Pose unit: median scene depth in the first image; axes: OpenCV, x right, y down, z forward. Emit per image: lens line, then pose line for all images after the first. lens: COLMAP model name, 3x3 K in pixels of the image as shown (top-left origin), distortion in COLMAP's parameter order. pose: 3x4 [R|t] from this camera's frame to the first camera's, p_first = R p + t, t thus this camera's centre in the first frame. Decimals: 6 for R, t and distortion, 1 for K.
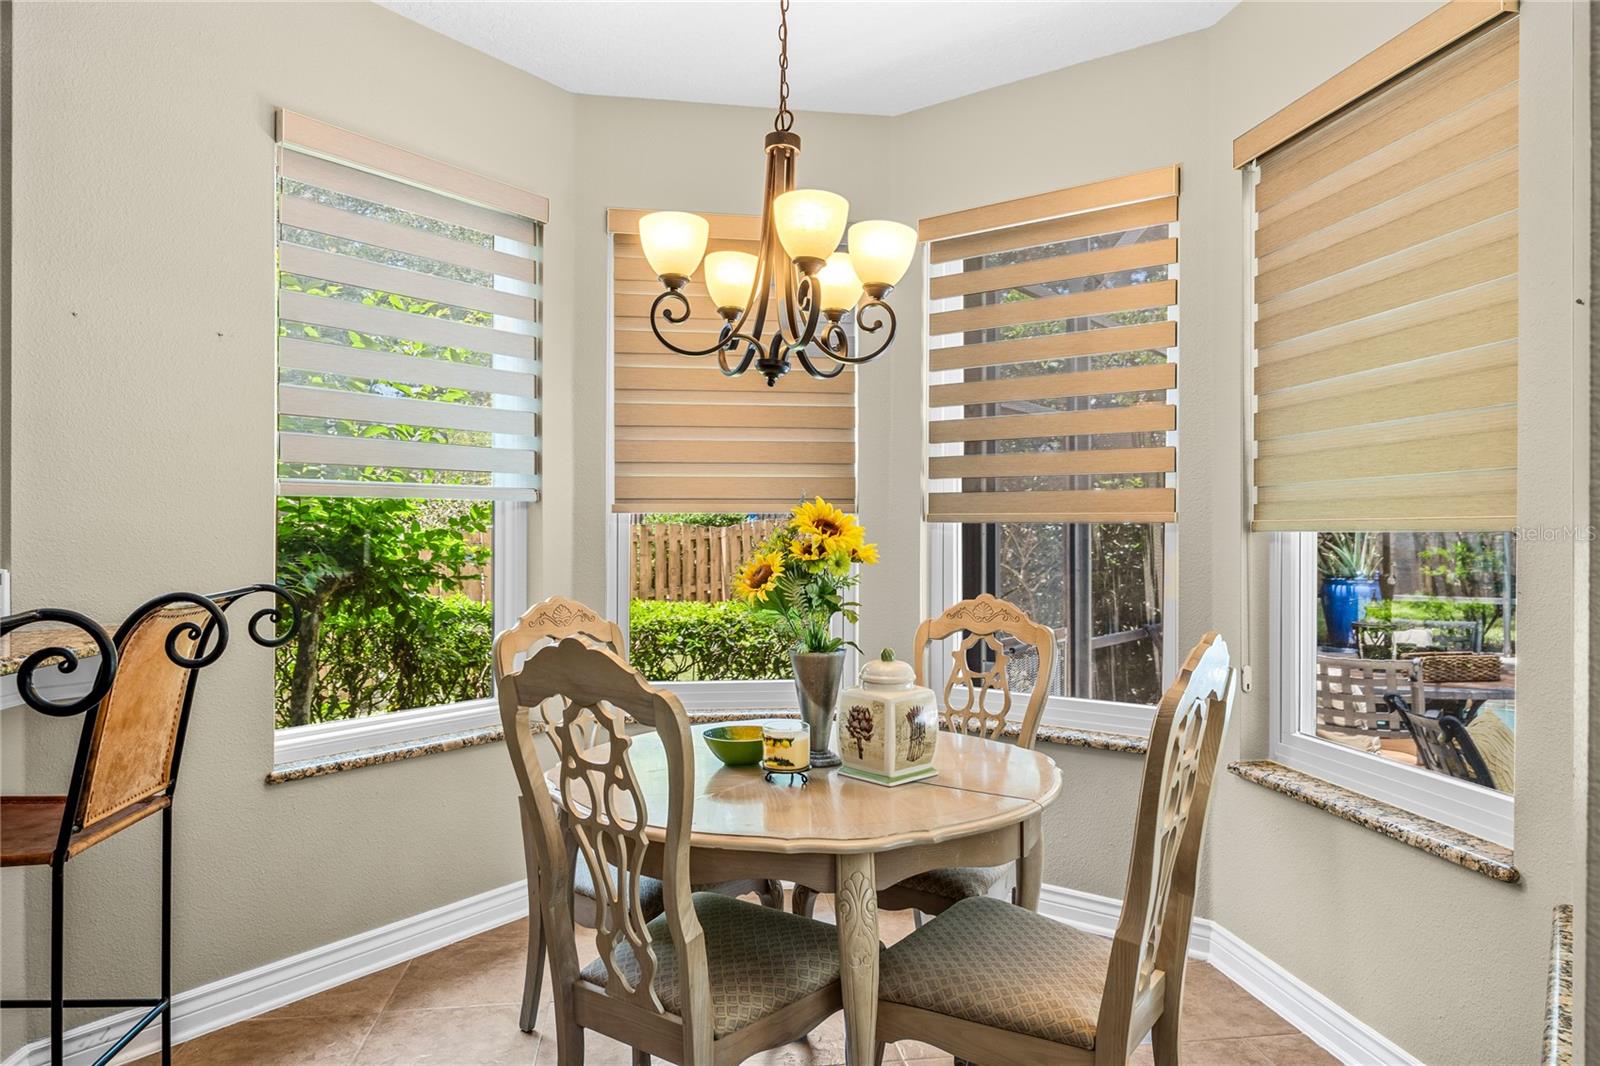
lens RADIAL K [[1021.6, 0, 800.0], [0, 1021.6, 533.0], [0, 0, 1]] dist [-0.001836, 0.000075]
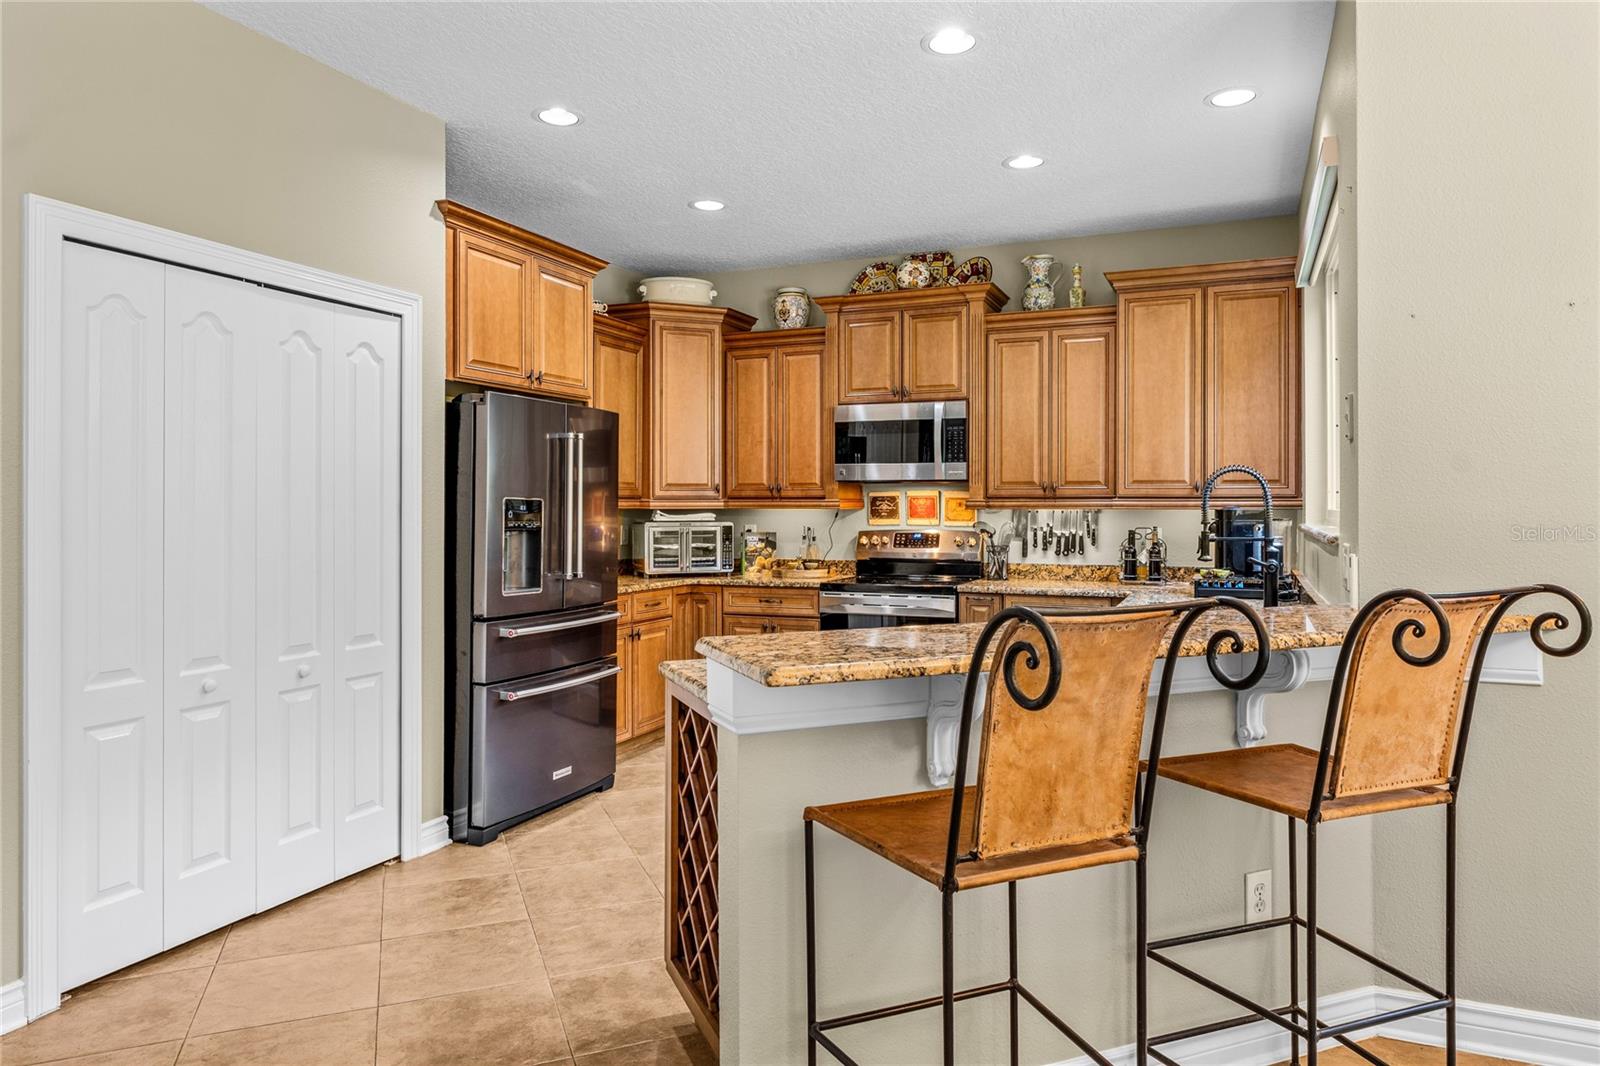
lens RADIAL K [[1006.8, 0, 800.6], [0, 1006.8, 504.2], [0, 0, 1]] dist [-0.001596, -0.000601]
pose [[0.234424, -0.006189, -0.972115, 0.153258], [0.003332, 0.999979, -0.005563, -0.014994], [0.972129, -0.001935, 0.234440, 0.135883]]
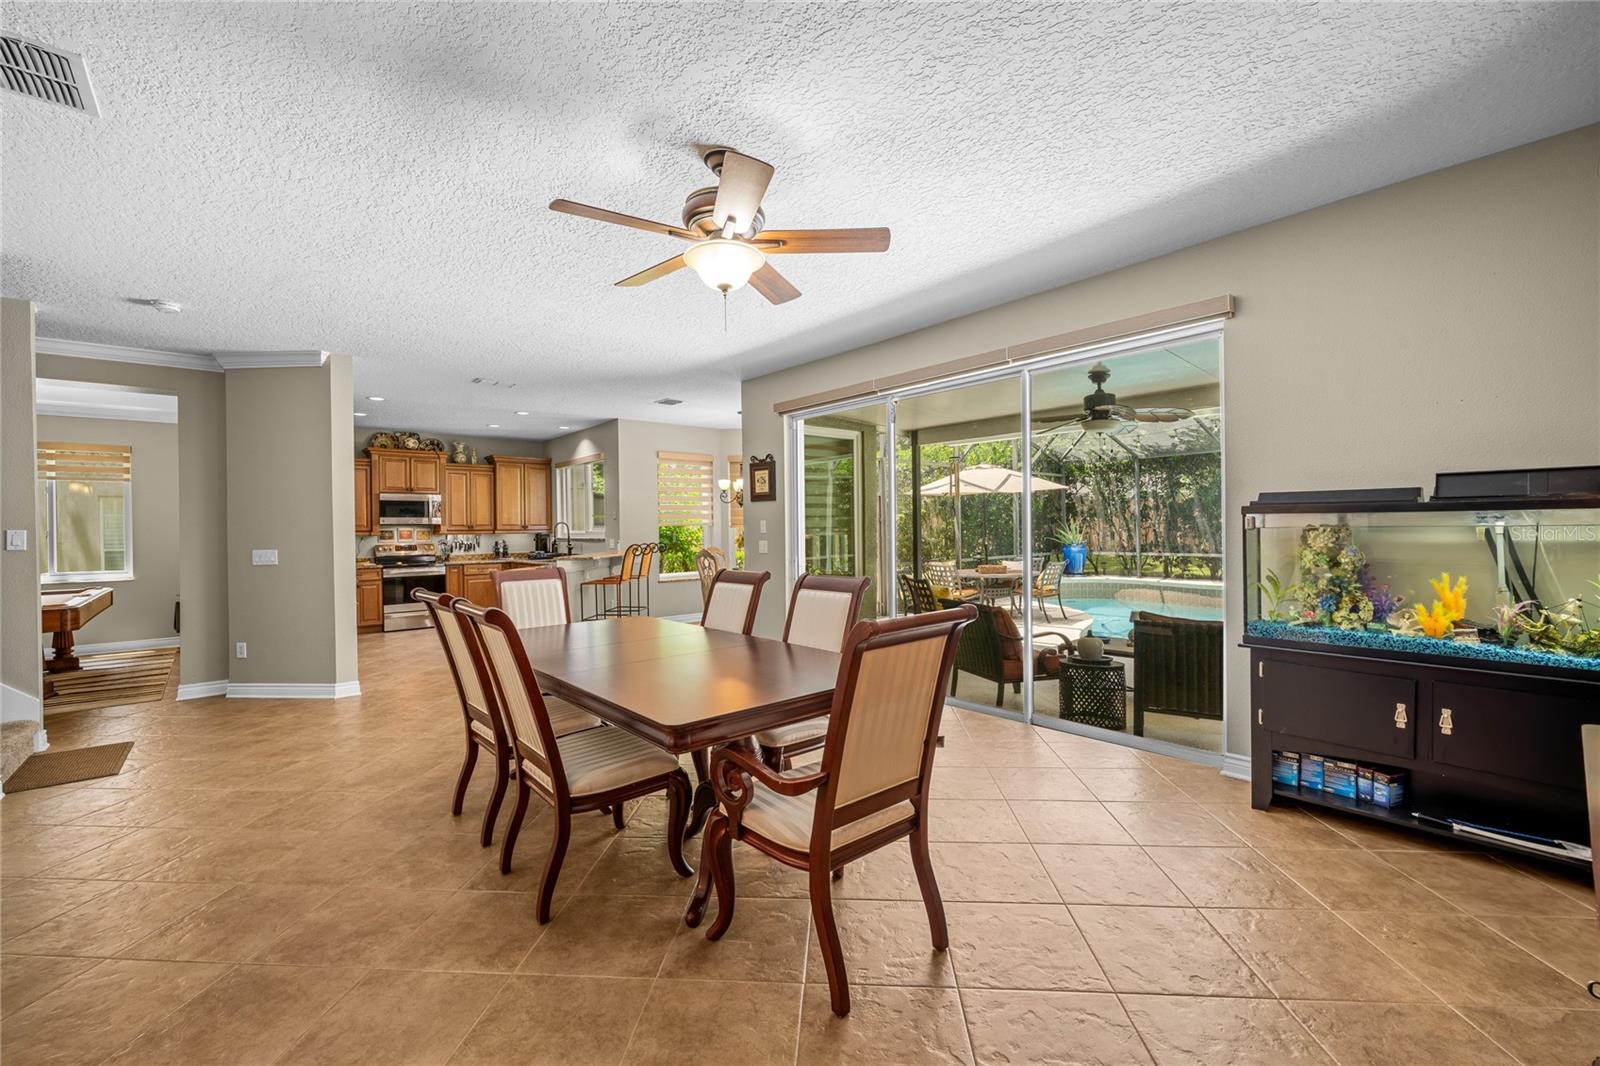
lens RADIAL K [[653.2, 0, 800.0], [0, 653.2, 533.0], [0, 0, 1]] dist [-0.001016, -0.000200]
pose [[0.978661, -0.015646, -0.204886, 0.966655], [0.017448, 0.999823, 0.006989, -0.016518], [0.204740, -0.010414, 0.978761, -2.348215]]
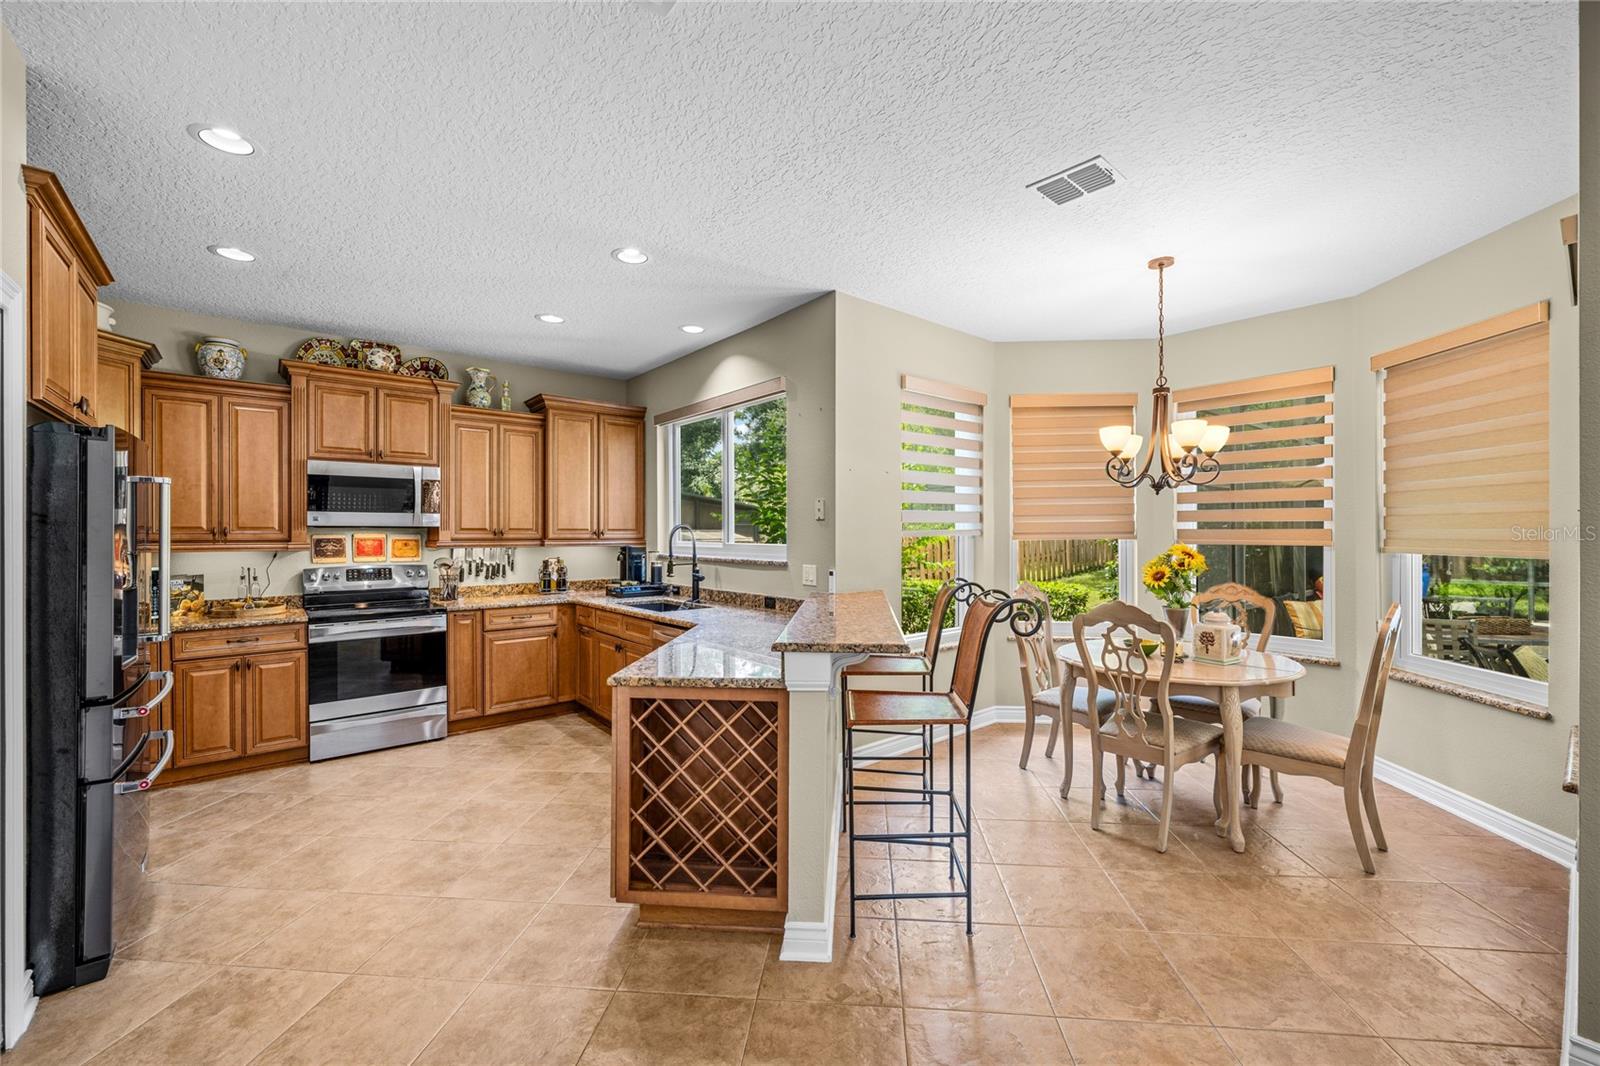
lens RADIAL K [[653.2, 0, 800.0], [0, 653.2, 533.0], [0, 0, 1]] dist [-0.001016, -0.000200]
pose [[0.973161, -0.005142, -0.230066, -0.447394], [0.005981, 0.999978, 0.002949, -0.060670], [0.230046, -0.004246, 0.973171, -0.605404]]
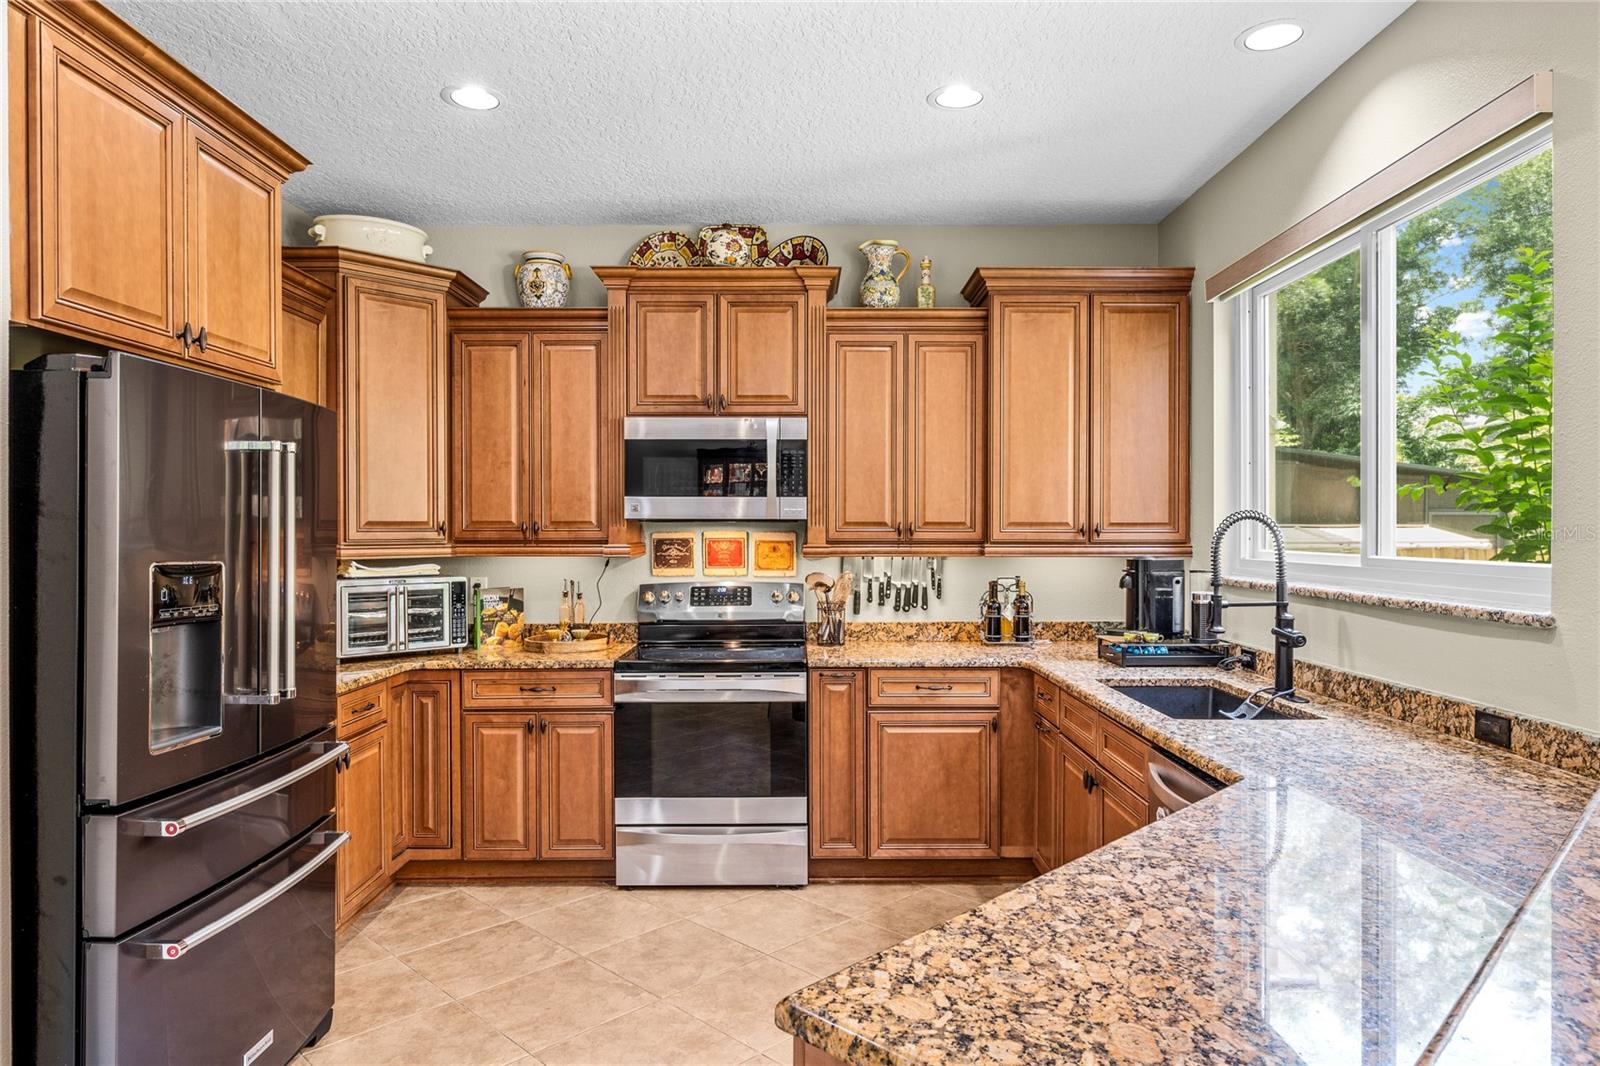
lens RADIAL K [[987.8, 0, 798.3], [0, 987.8, 536.6], [0, 0, 1]] dist [0.001172, -0.000159]
pose [[0.601143, 0.001368, -0.799140, -0.575169], [0.005192, 0.999971, 0.005618, -0.060189], [0.799125, -0.007527, 0.601118, -0.013712]]
